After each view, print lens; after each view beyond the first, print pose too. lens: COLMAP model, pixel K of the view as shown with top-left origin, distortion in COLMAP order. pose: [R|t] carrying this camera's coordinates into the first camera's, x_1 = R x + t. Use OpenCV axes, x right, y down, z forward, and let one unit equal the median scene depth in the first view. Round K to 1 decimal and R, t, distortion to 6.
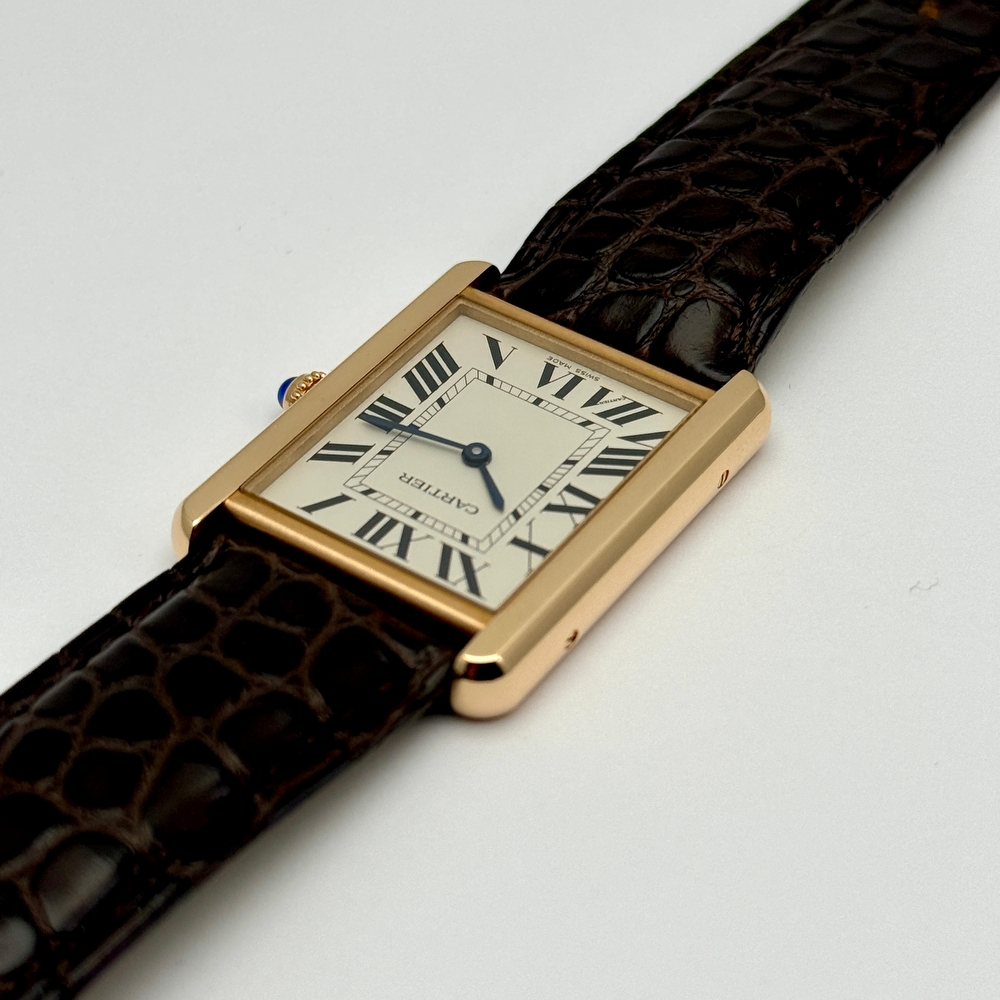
lens RADIAL K [[2715.7, 0, 501.5], [0, 2715.7, 498.9], [0, 0, 1]] dist [0.185888, 0.000000]
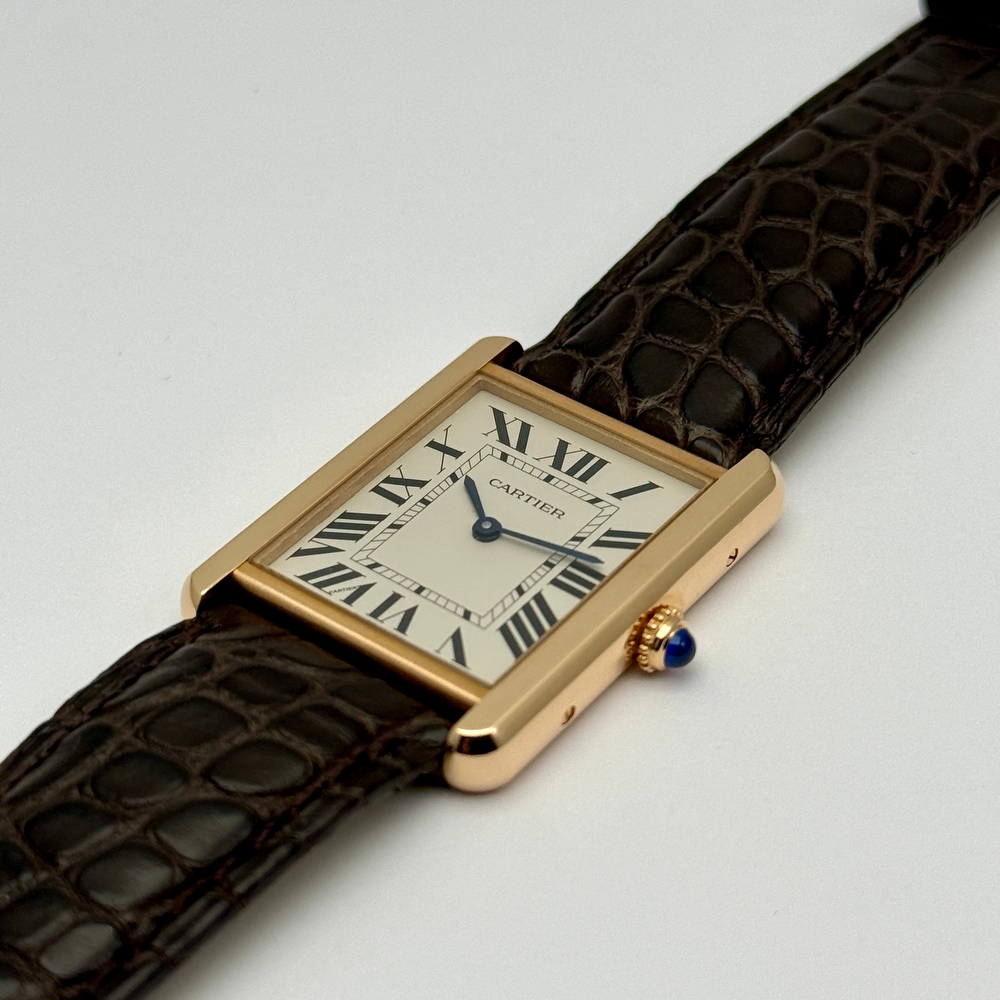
lens RADIAL K [[2715.7, 0, 506.1], [0, 2715.7, 496.5], [0, 0, 1]] dist [0.185888, 0.000000]
pose [[-0.996584, 0.014873, 0.081239, -0.097934], [0.082374, 0.108037, 0.990728, -1.012243], [0.005959, 0.994036, -0.108893, 1.096040]]
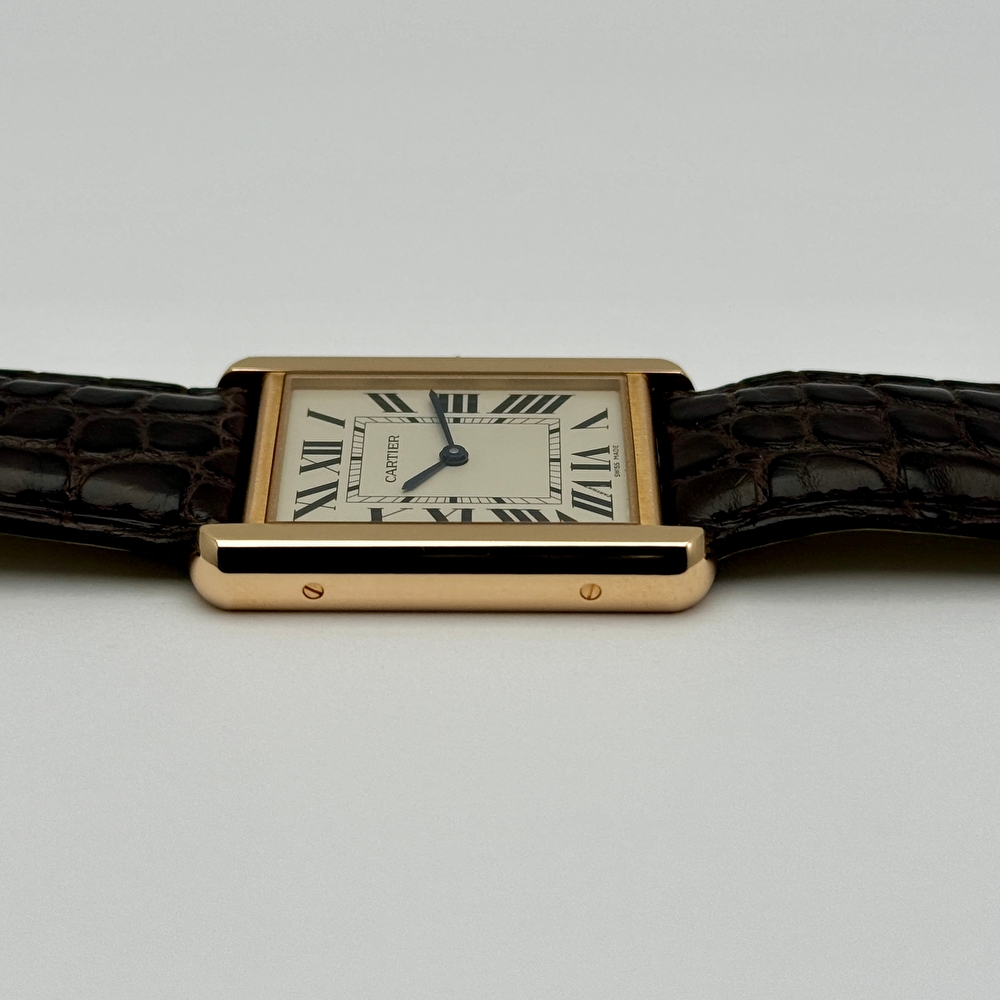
lens RADIAL K [[2715.7, 0, 496.5], [0, 2715.7, 498.2], [0, 0, 1]] dist [0.185888, 0.000000]
pose [[0.578669, 0.447536, -0.681802, 0.715720], [-0.565797, 0.822387, 0.059605, -0.073888], [0.587381, 0.351270, 0.729104, 0.256678]]
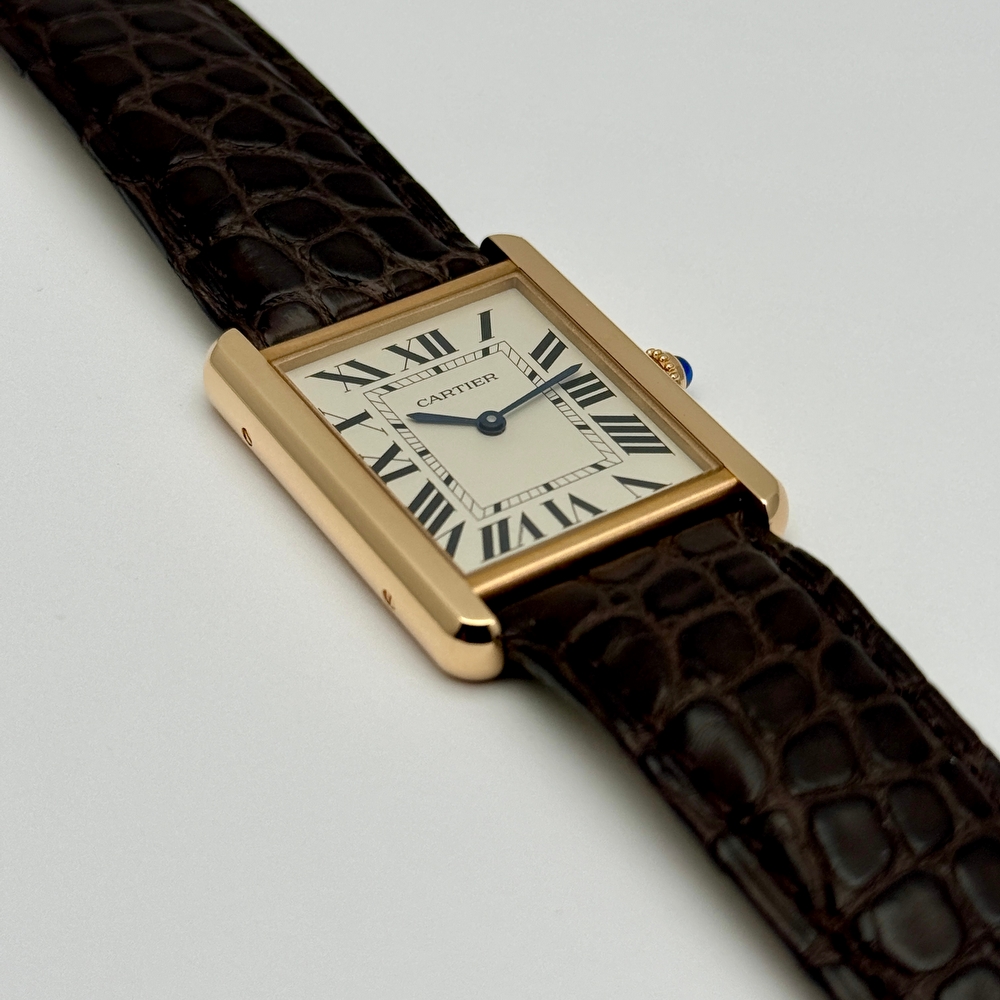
lens RADIAL K [[2715.7, 0, 503.1], [0, 2715.7, 503.2], [0, 0, 1]] dist [0.185888, 0.000000]
pose [[-0.363609, 0.634952, -0.681633, 0.698444], [-0.662997, 0.337621, 0.668167, -0.685508], [0.654388, 0.694872, 0.298209, 0.720367]]
